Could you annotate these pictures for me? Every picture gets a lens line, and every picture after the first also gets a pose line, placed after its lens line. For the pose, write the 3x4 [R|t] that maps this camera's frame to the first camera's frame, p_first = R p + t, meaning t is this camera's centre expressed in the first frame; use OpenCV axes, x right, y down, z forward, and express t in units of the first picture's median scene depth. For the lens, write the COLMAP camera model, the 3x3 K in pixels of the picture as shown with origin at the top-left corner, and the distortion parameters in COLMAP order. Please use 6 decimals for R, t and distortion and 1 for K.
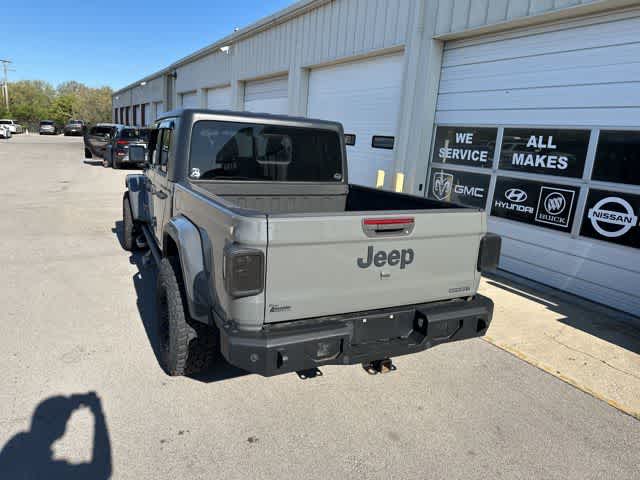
lens RADIAL K [[447.5, 0, 314.9], [0, 447.5, 236.2], [0, 0, 1]] dist [0.087005, -0.096857]
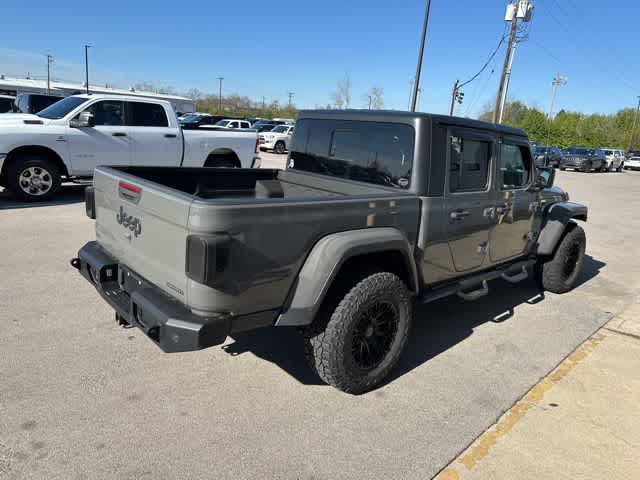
lens RADIAL K [[447.5, 0, 314.9], [0, 447.5, 236.2], [0, 0, 1]] dist [0.087005, -0.096857]
pose [[0.276180, 0.184824, -0.943167, 0.650065], [-0.255648, 0.960110, 0.113285, -0.077054], [0.926482, 0.209832, 0.312413, 0.529197]]
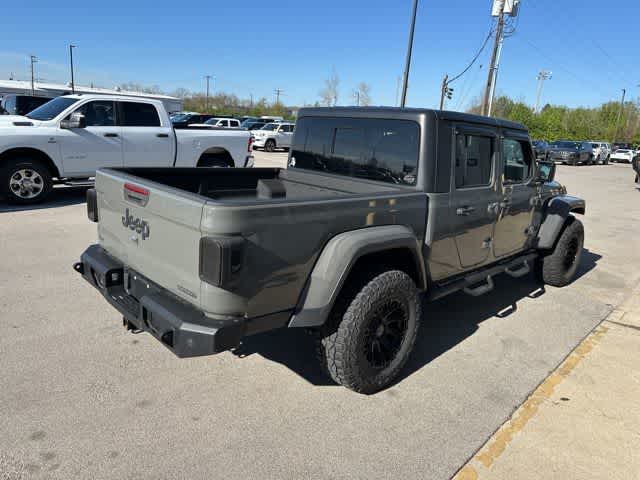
lens RADIAL K [[447.5, 0, 314.9], [0, 447.5, 236.2], [0, 0, 1]] dist [0.087005, -0.096857]
pose [[0.299237, 0.184202, -0.936230, 0.636054], [-0.239119, 0.964356, 0.113309, -0.072476], [0.923731, 0.189964, 0.332618, 0.509000]]
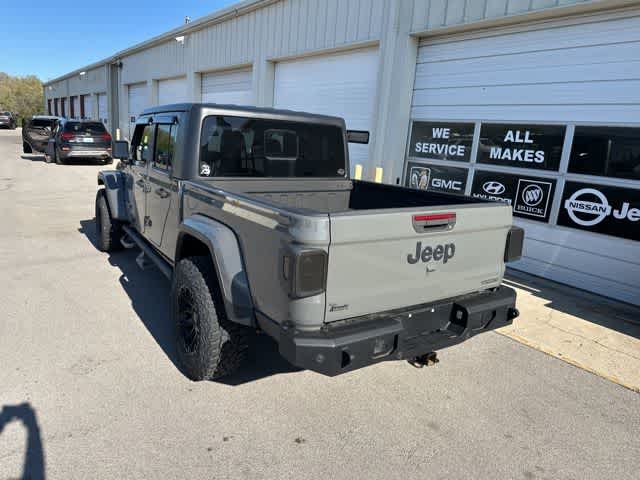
lens RADIAL K [[447.5, 0, 314.9], [0, 447.5, 236.2], [0, 0, 1]] dist [0.087005, -0.096857]
pose [[0.992745, -0.026639, 0.117252, -0.108569], [0.025013, 0.999570, 0.015326, -0.005895], [-0.117610, -0.012282, 0.992984, 0.009830]]
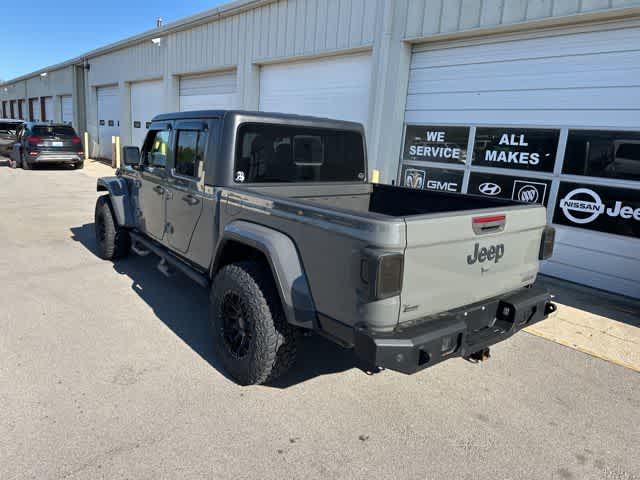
lens RADIAL K [[447.5, 0, 314.9], [0, 447.5, 236.2], [0, 0, 1]] dist [0.087005, -0.096857]
pose [[0.979941, -0.047945, 0.193433, -0.218313], [0.045983, 0.998835, 0.014622, -0.013407], [-0.193909, -0.005434, 0.981005, 0.011310]]
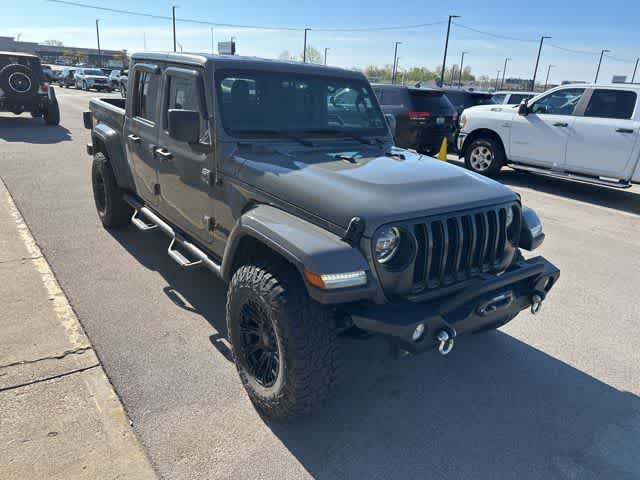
lens RADIAL K [[447.5, 0, 314.9], [0, 447.5, 236.2], [0, 0, 1]] dist [0.087005, -0.096857]
pose [[-0.979806, -0.060193, -0.190677, -0.168079], [-0.151007, 0.847830, 0.508312, -0.444510], [0.131065, 0.526841, -0.839798, 1.853130]]
